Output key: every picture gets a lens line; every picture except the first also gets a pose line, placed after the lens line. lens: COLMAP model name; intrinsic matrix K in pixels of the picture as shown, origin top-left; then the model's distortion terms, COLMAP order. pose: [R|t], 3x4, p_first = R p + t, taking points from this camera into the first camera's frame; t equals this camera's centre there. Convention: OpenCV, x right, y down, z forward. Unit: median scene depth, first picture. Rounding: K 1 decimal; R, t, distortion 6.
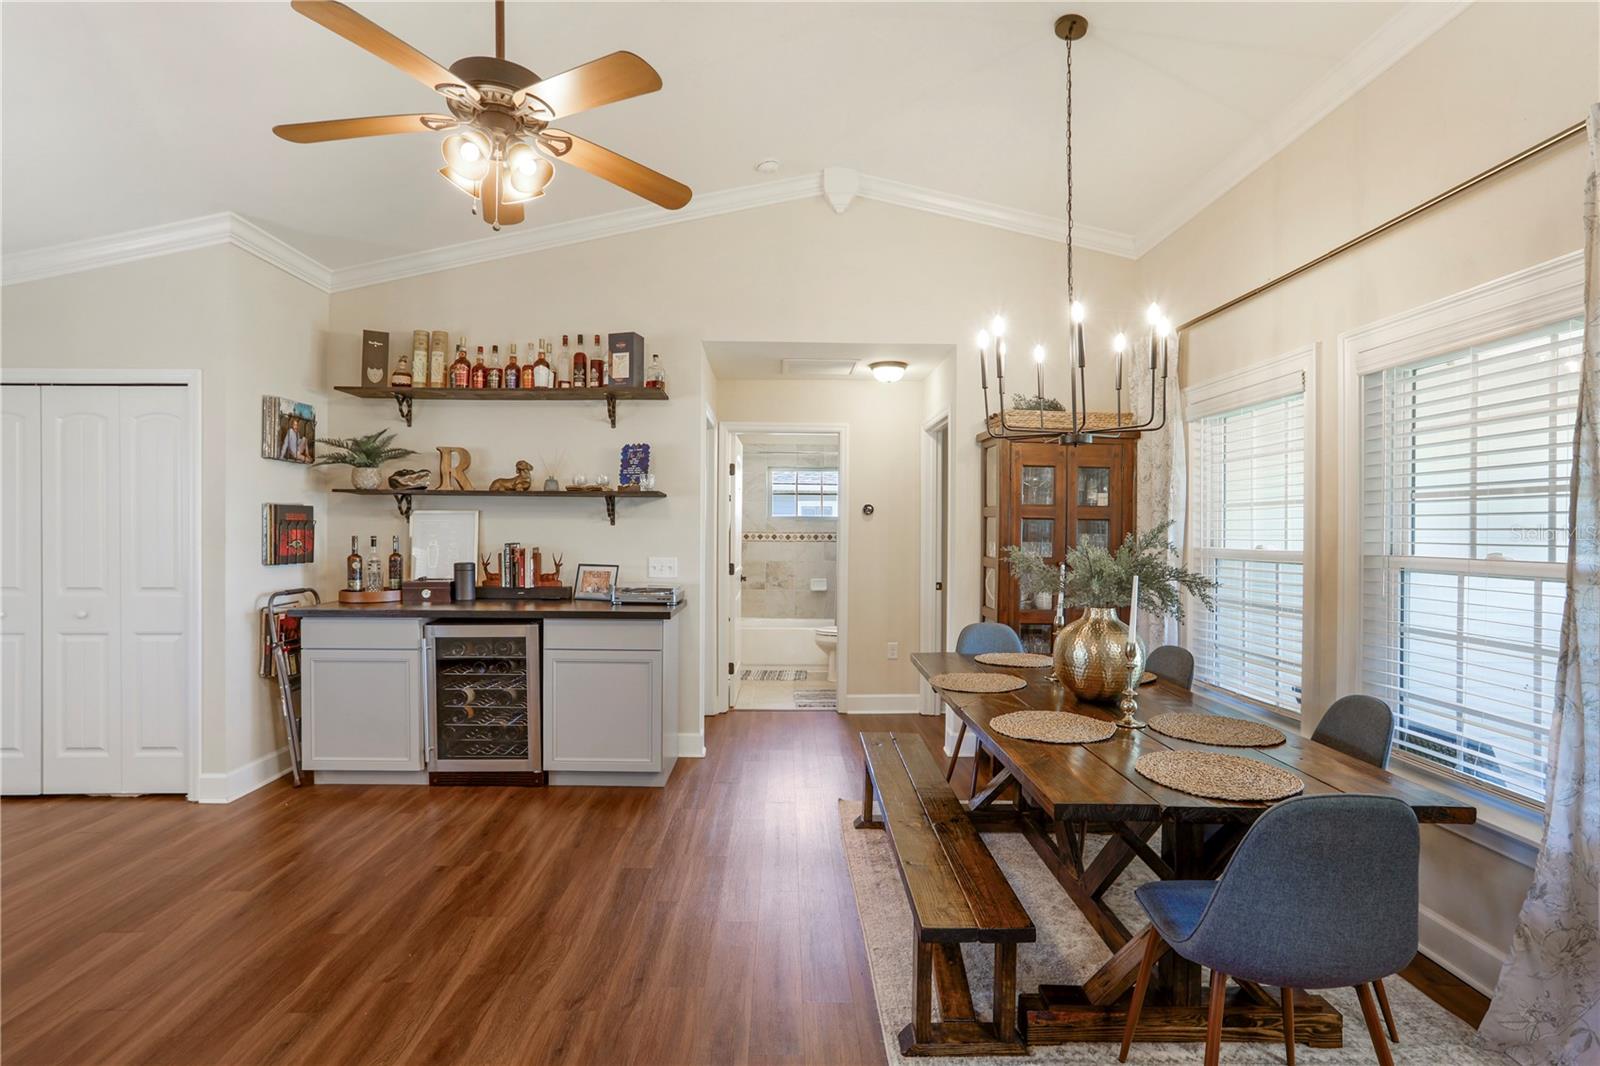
lens RADIAL K [[793.3, 0, 800.0], [0, 793.3, 533.0], [0, 0, 1]] dist [-0.062549, 0.050550]
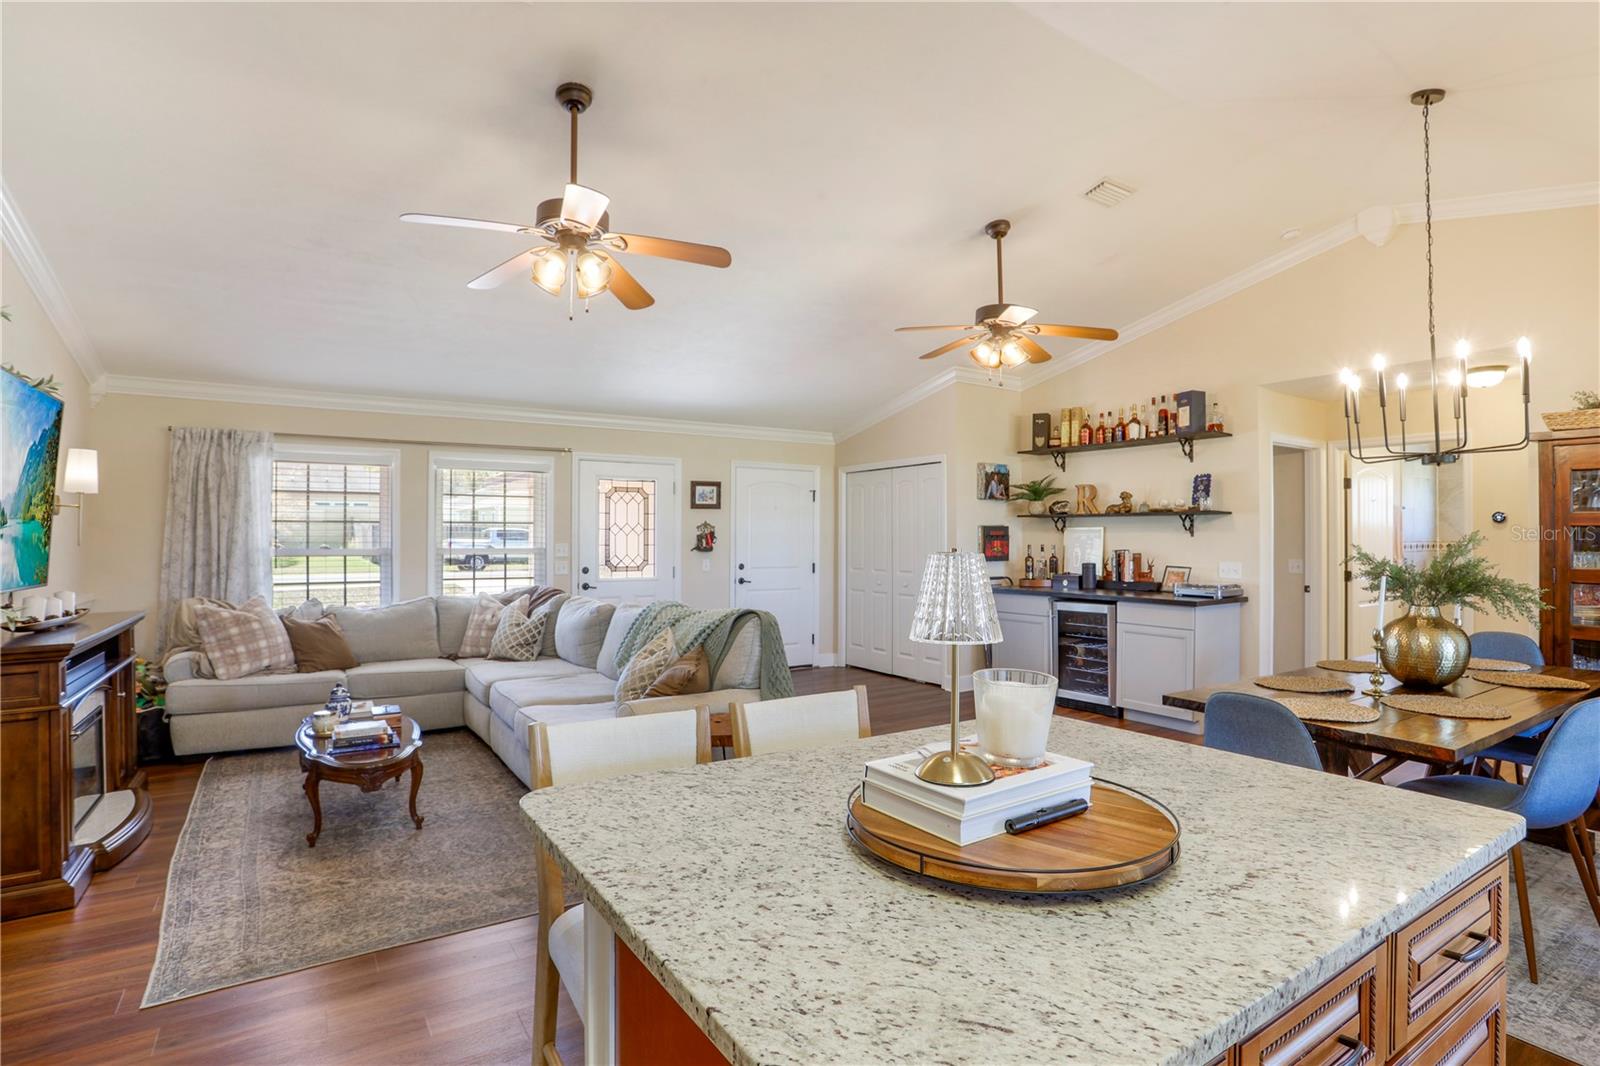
lens RADIAL K [[793.2, 0, 800.0], [0, 793.2, 533.0], [0, 0, 1]] dist [-0.079320, 0.040593]
pose [[0.532327, -0.010213, -0.846477, 0.529714], [-0.000181, 0.999926, -0.012178, -0.000138], [0.846539, 0.006636, 0.532286, -0.241956]]
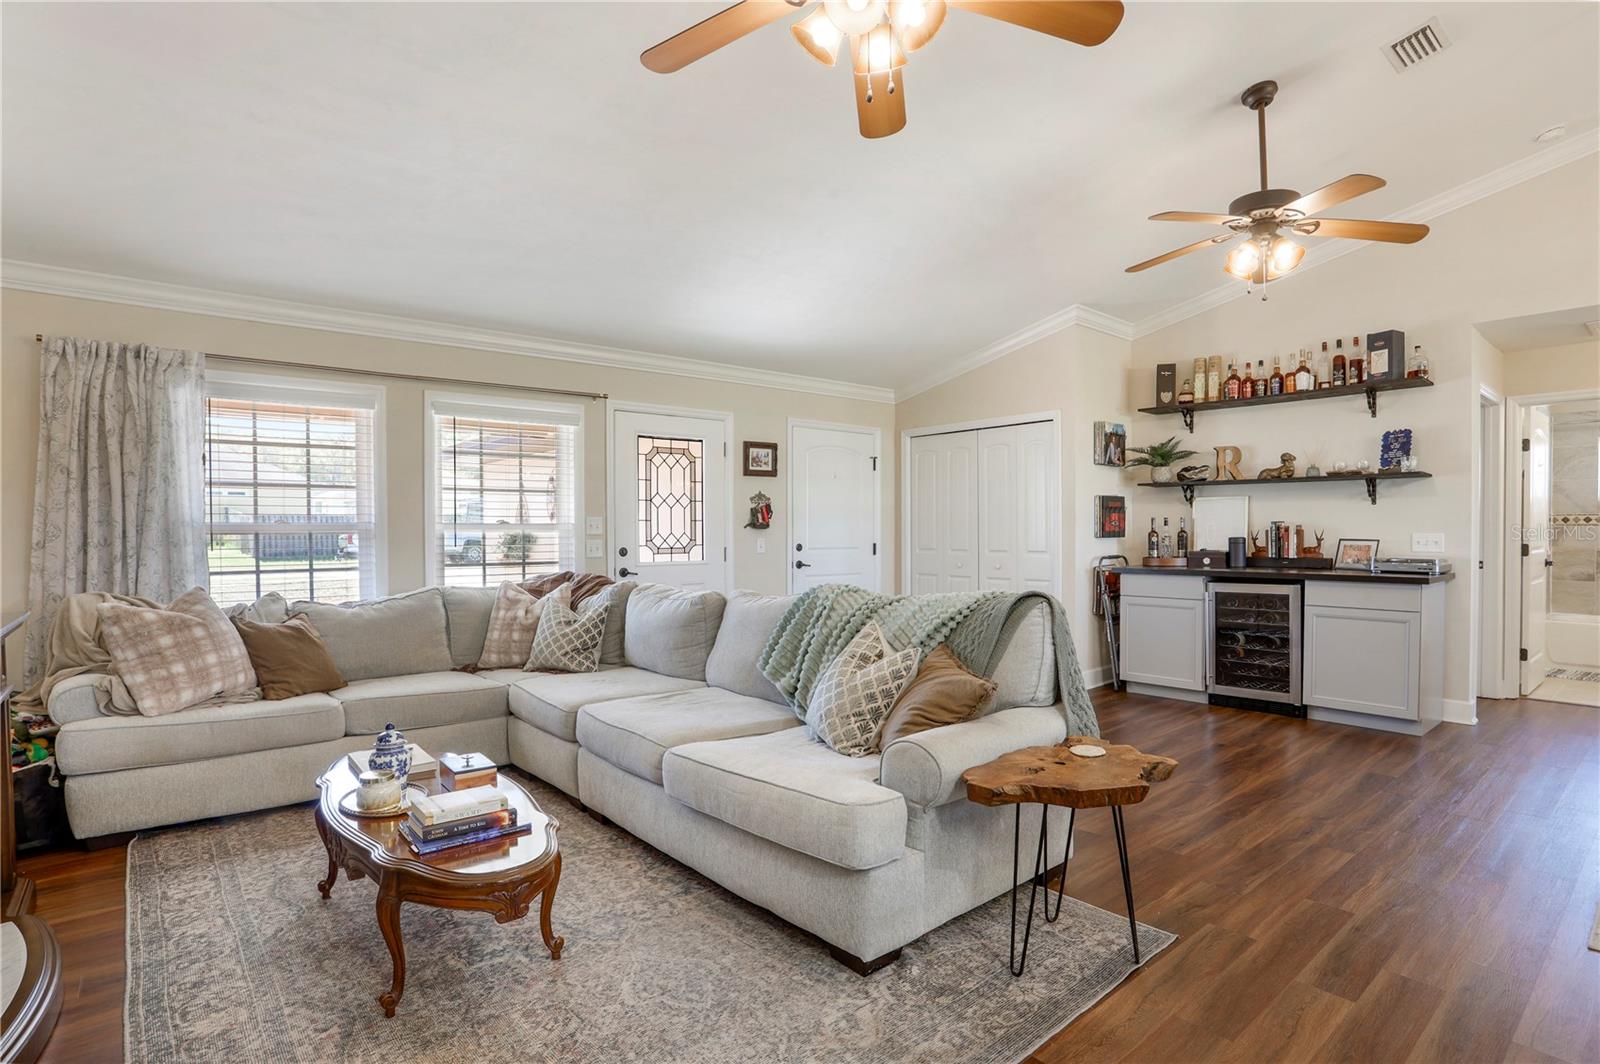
lens RADIAL K [[805.2, 0, 809.5], [0, 805.2, 543.8], [0, 0, 1]] dist [-0.064344, 0.028790]
pose [[0.634934, 0.005072, -0.772550, 0.119539], [0.005539, 0.999923, 0.011118, 0.030463], [0.772547, -0.011338, 0.634856, -0.337652]]
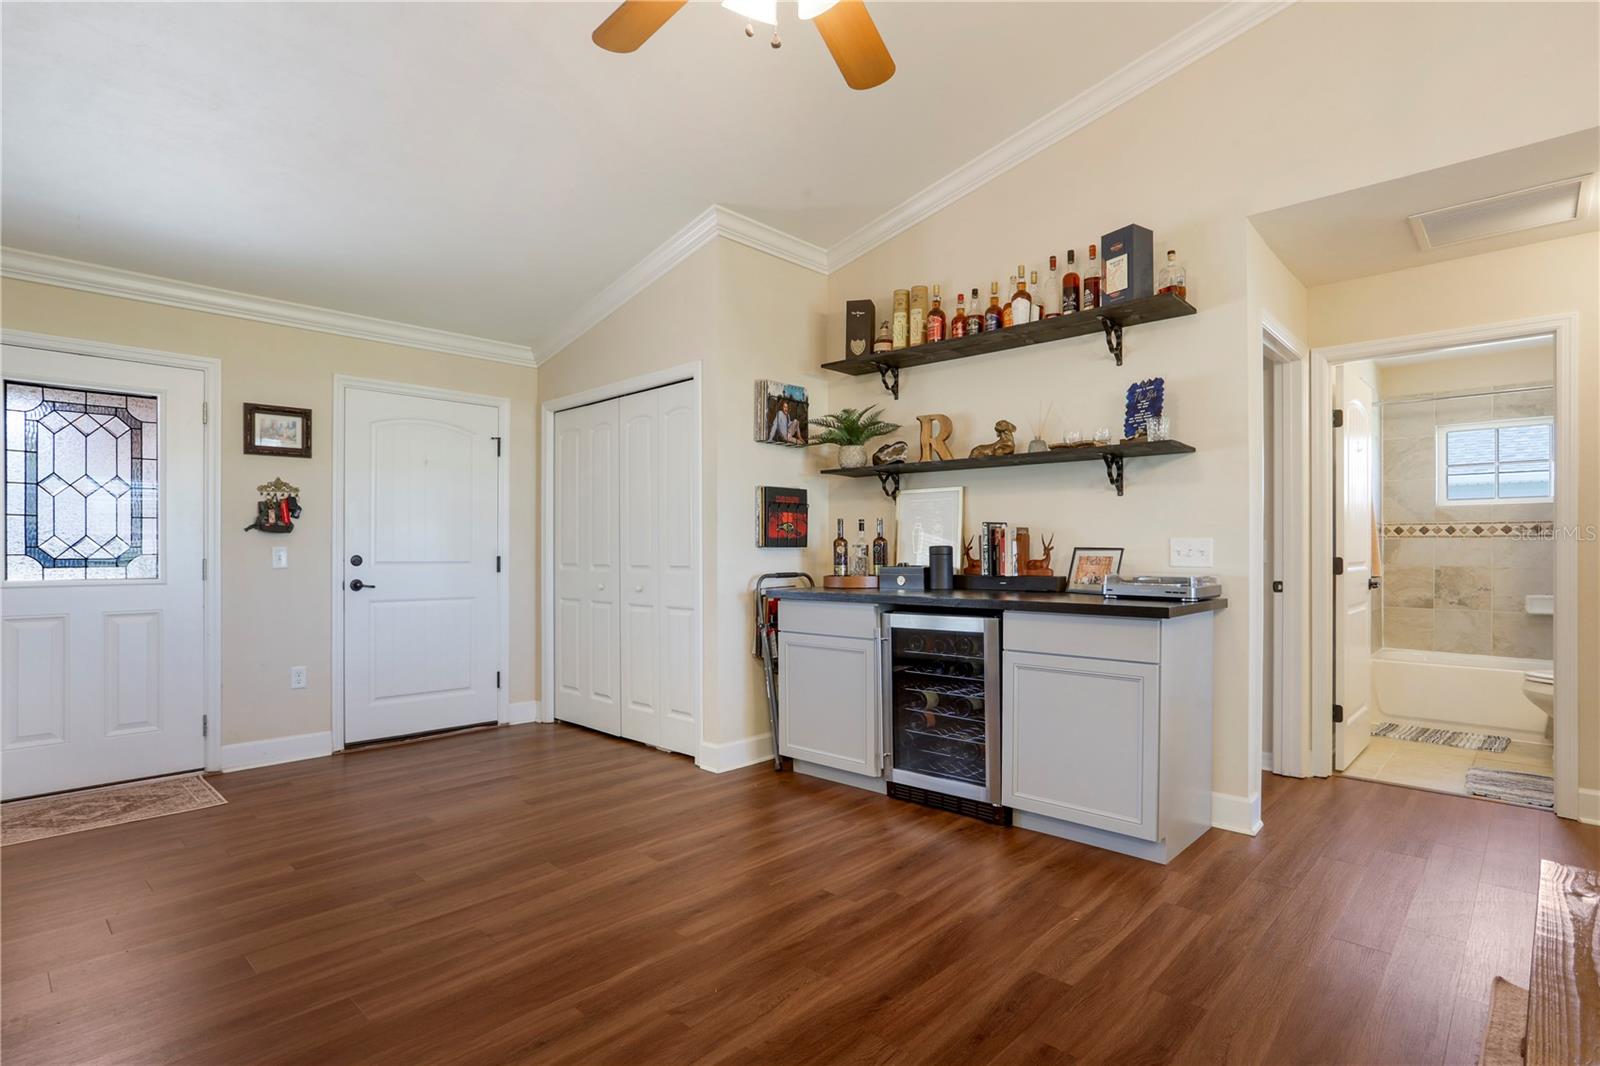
lens RADIAL K [[814.1, 0, 786.6], [0, 814.1, 554.1], [0, 0, 1]] dist [-0.069166, 0.047416]
pose [[0.708802, -0.003472, -0.705399, 0.078889], [0.001455, 0.999993, -0.003461, 0.049474], [0.705406, 0.001427, 0.708802, 0.251717]]
